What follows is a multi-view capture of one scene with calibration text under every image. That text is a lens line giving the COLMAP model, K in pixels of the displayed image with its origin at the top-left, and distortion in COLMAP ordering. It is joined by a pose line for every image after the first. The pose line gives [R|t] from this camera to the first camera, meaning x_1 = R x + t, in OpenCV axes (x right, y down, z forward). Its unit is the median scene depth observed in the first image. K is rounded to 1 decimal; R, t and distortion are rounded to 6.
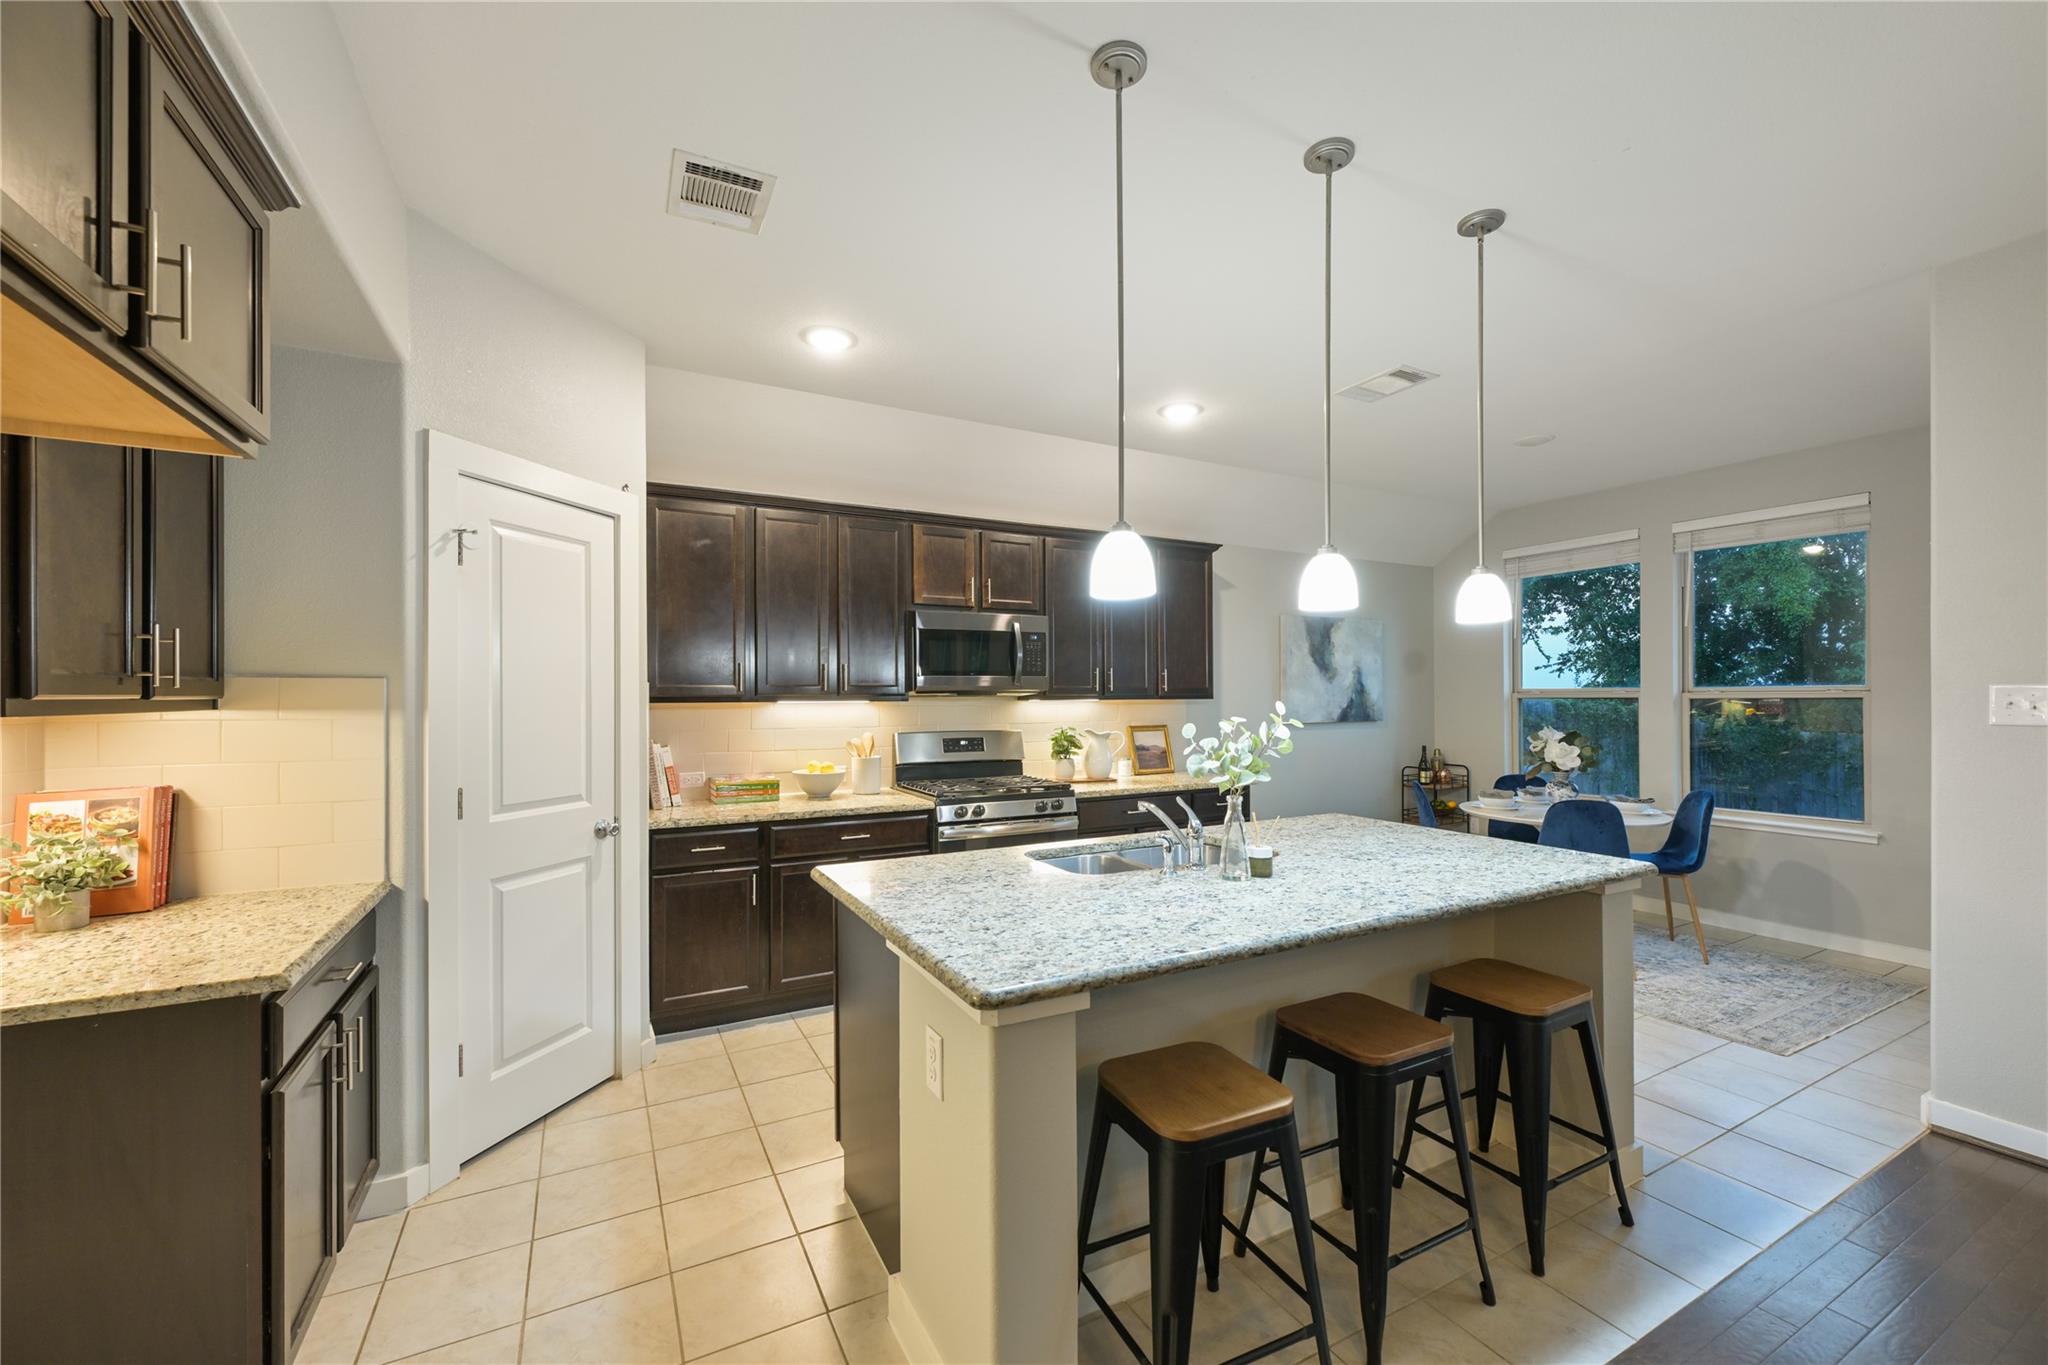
lens RADIAL K [[811.1, 0, 1027.3], [0, 811.1, 695.5], [0, 0, 1]] dist [-0.000084, -0.000006]
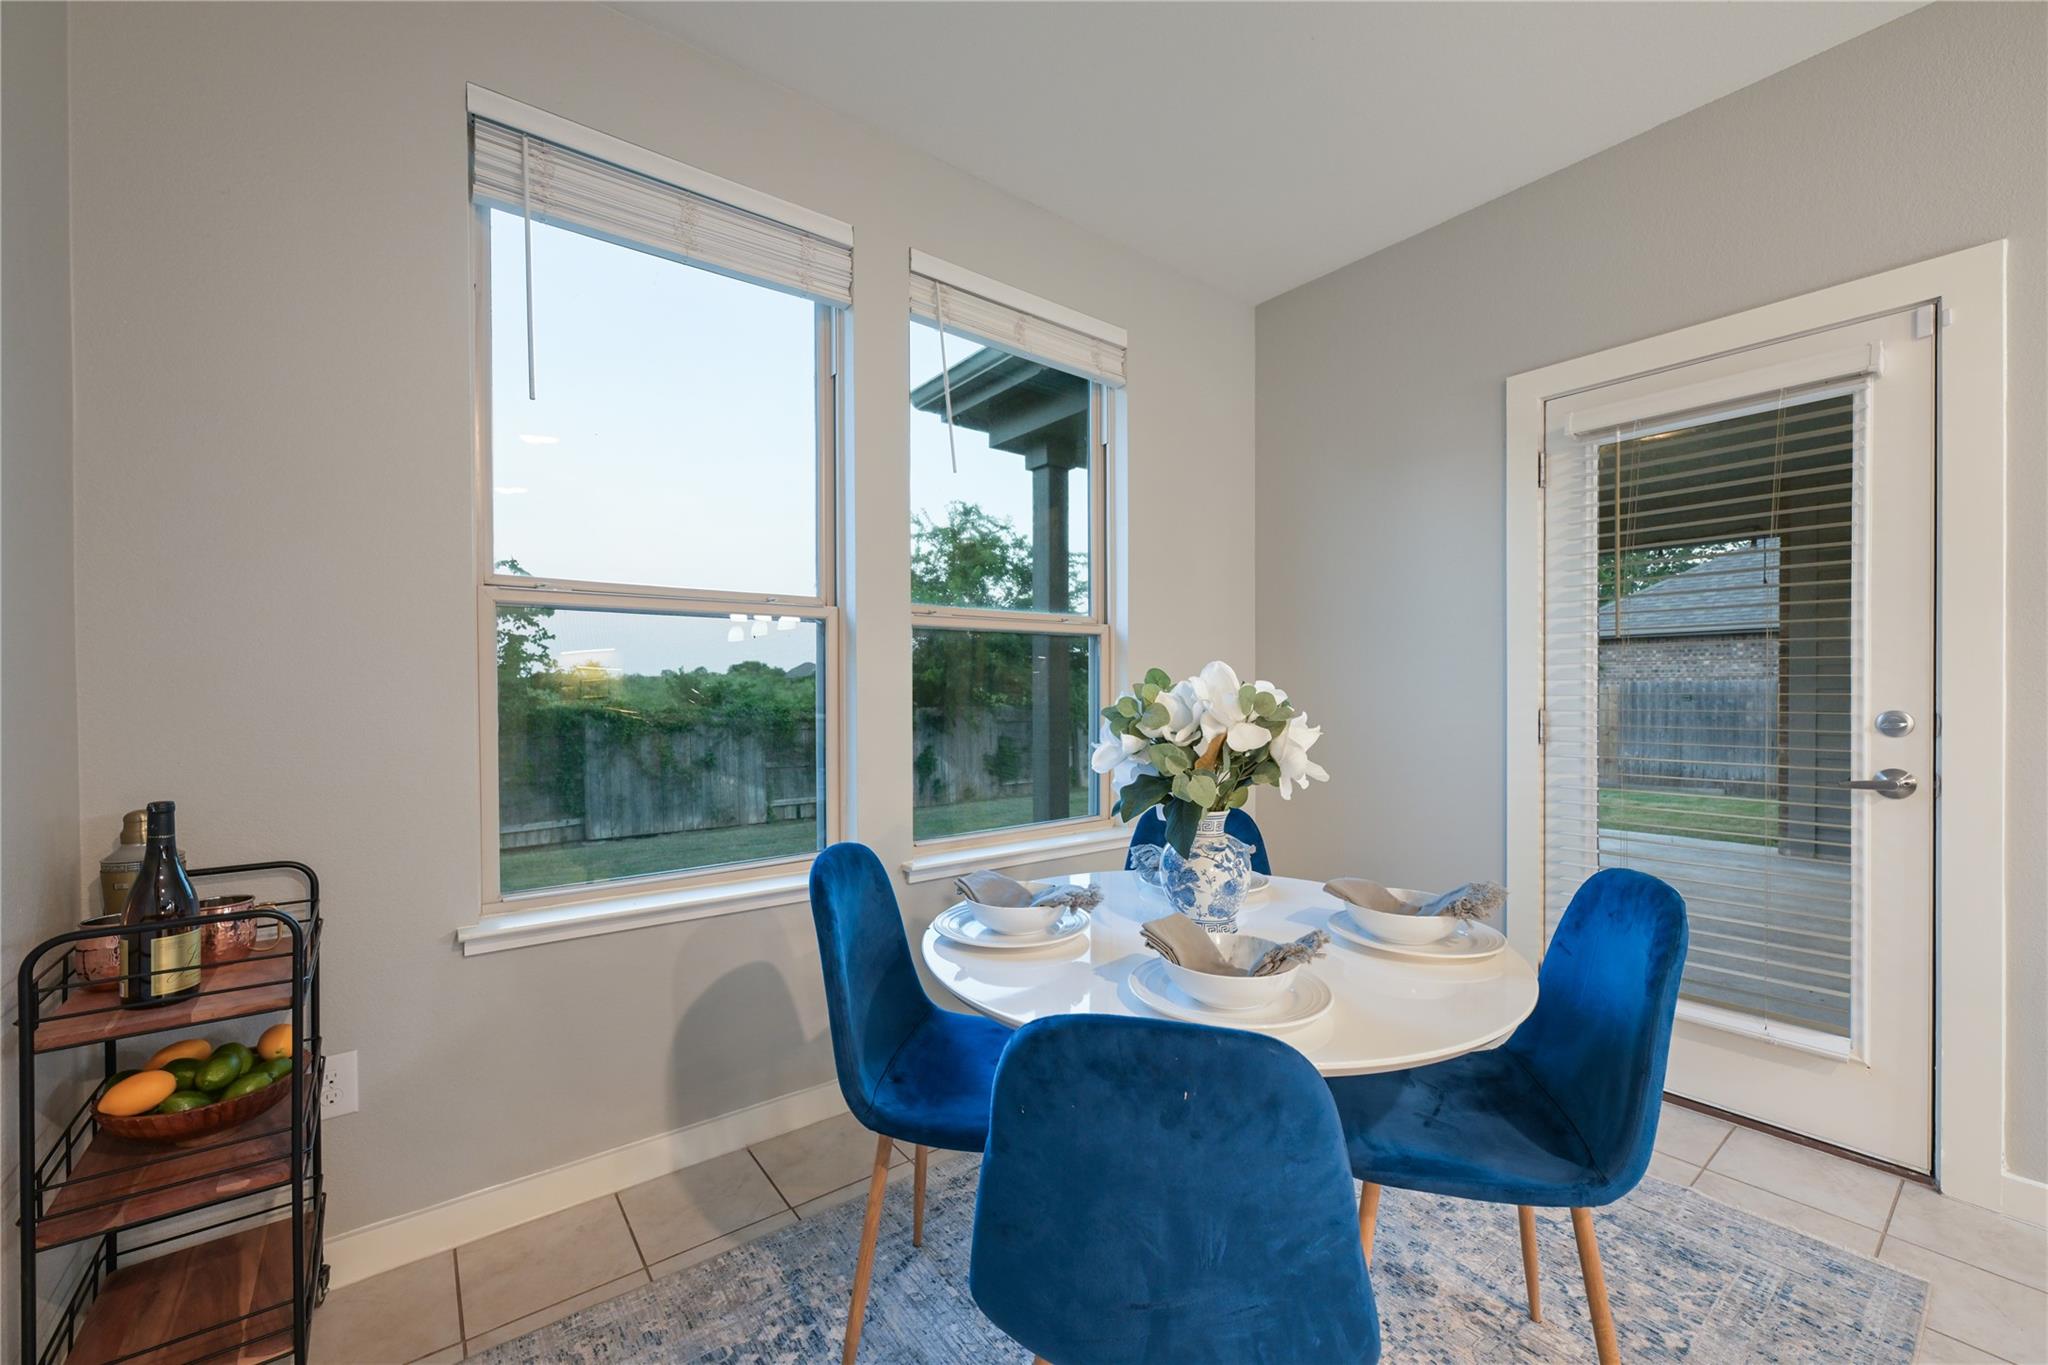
lens RADIAL K [[815.1, 0, 1022.8], [0, 815.1, 691.2], [0, 0, 1]] dist [0.000078, 0.000047]
pose [[-0.153866, -0.002481, 0.988089, 0.445663], [0.002790, 0.999992, 0.002946, 0.058734], [-0.988088, 0.003210, -0.153858, 1.391948]]
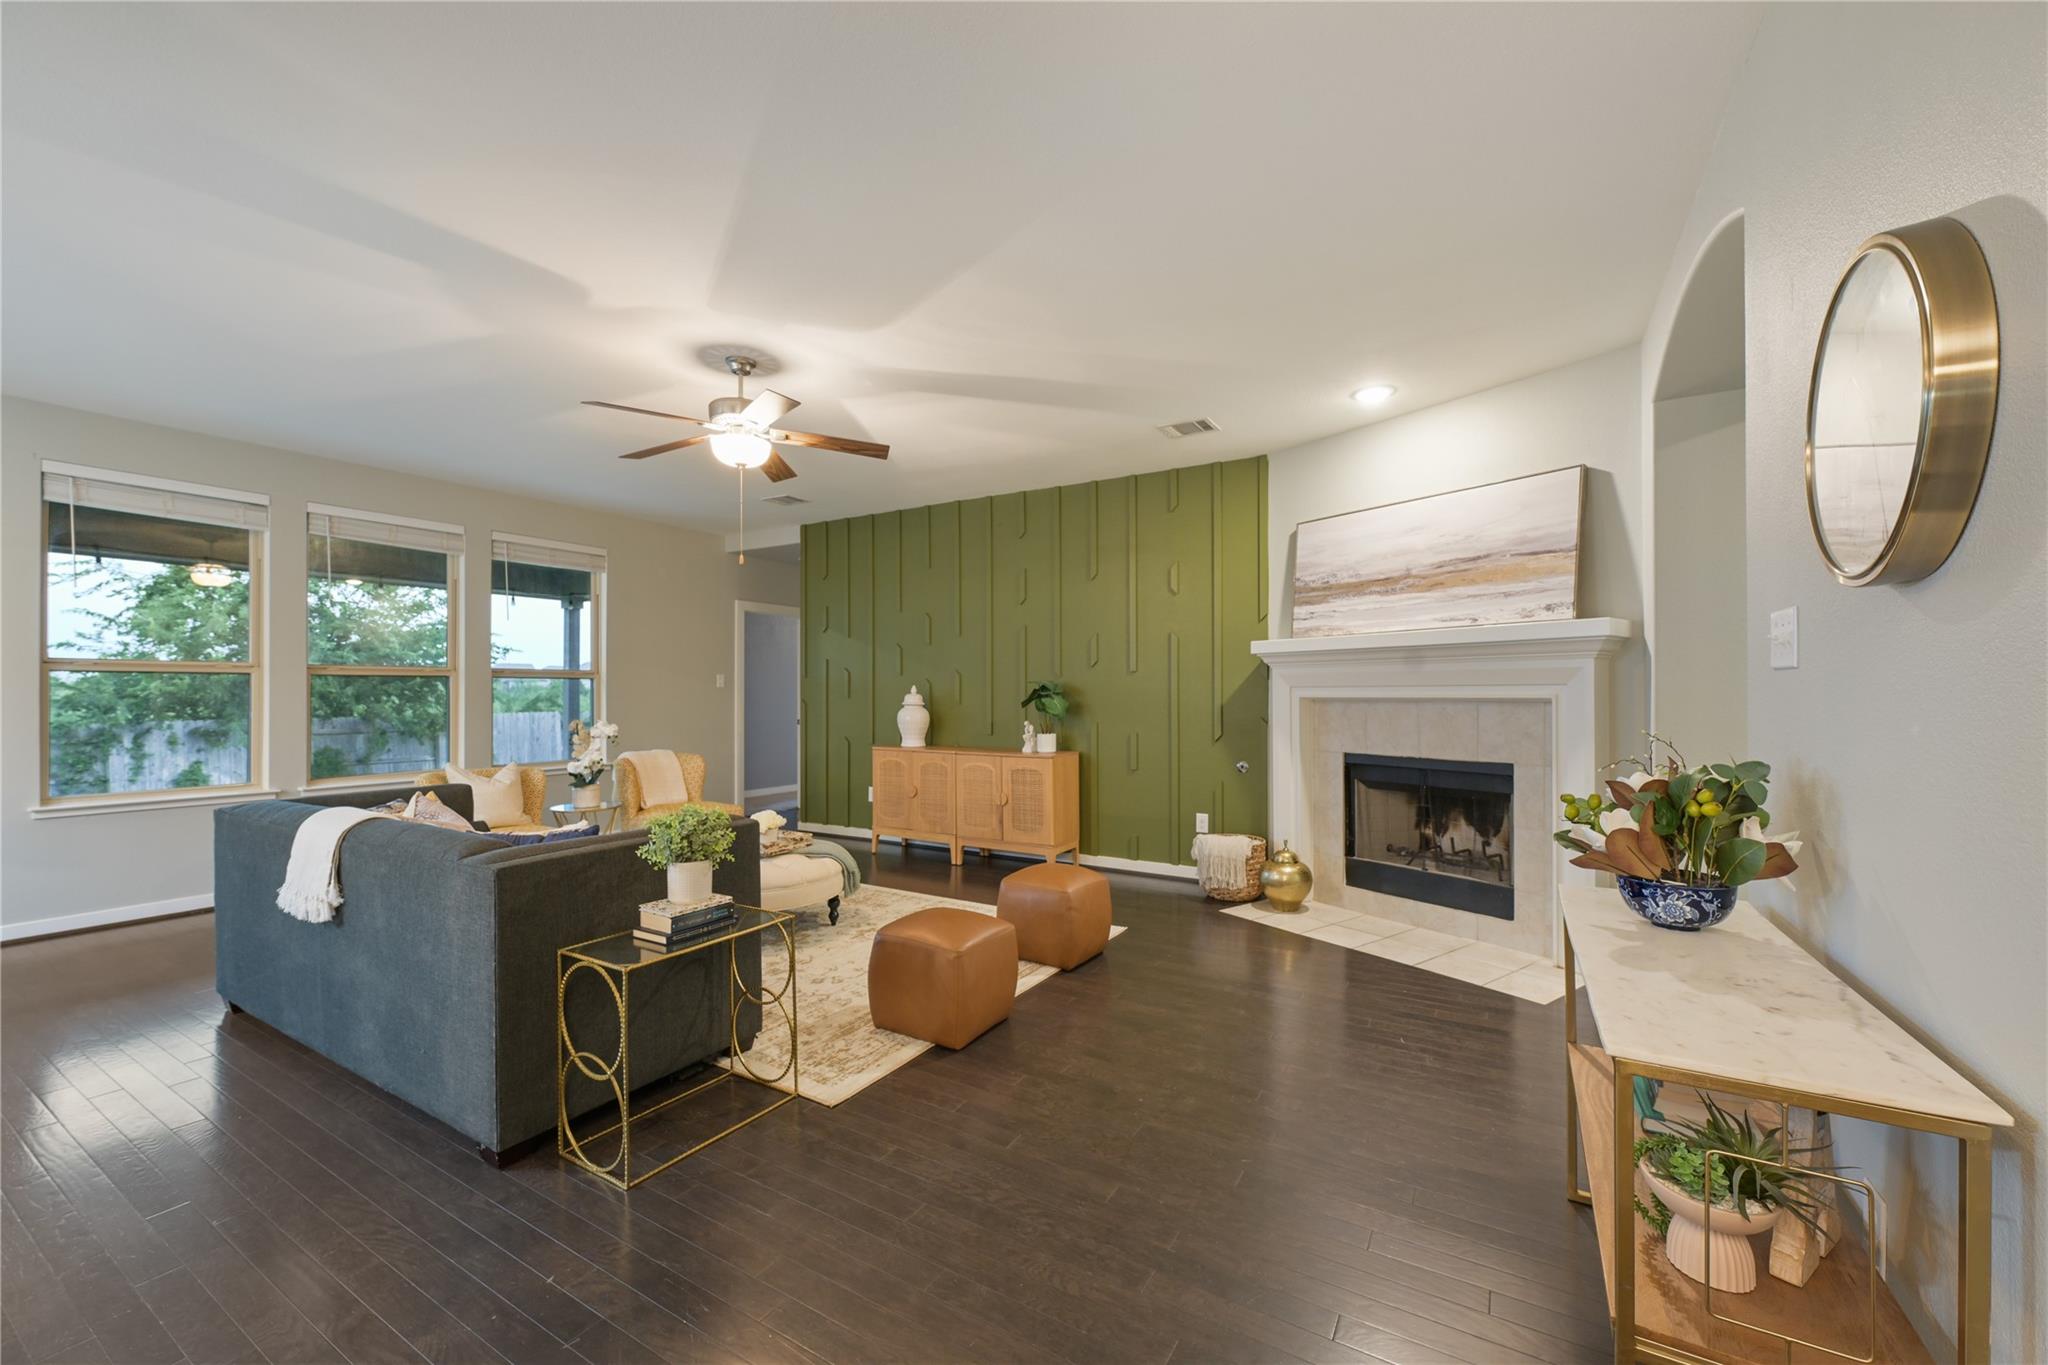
lens RADIAL K [[800.3, 0, 1028.2], [0, 800.3, 688.6], [0, 0, 1]] dist [0.001732, 0.000120]
pose [[-0.514104, 0.008347, 0.857687, -0.721682], [0.003447, 0.999965, -0.007666, 0.041307], [-0.857721, -0.000984, -0.514115, -0.193137]]
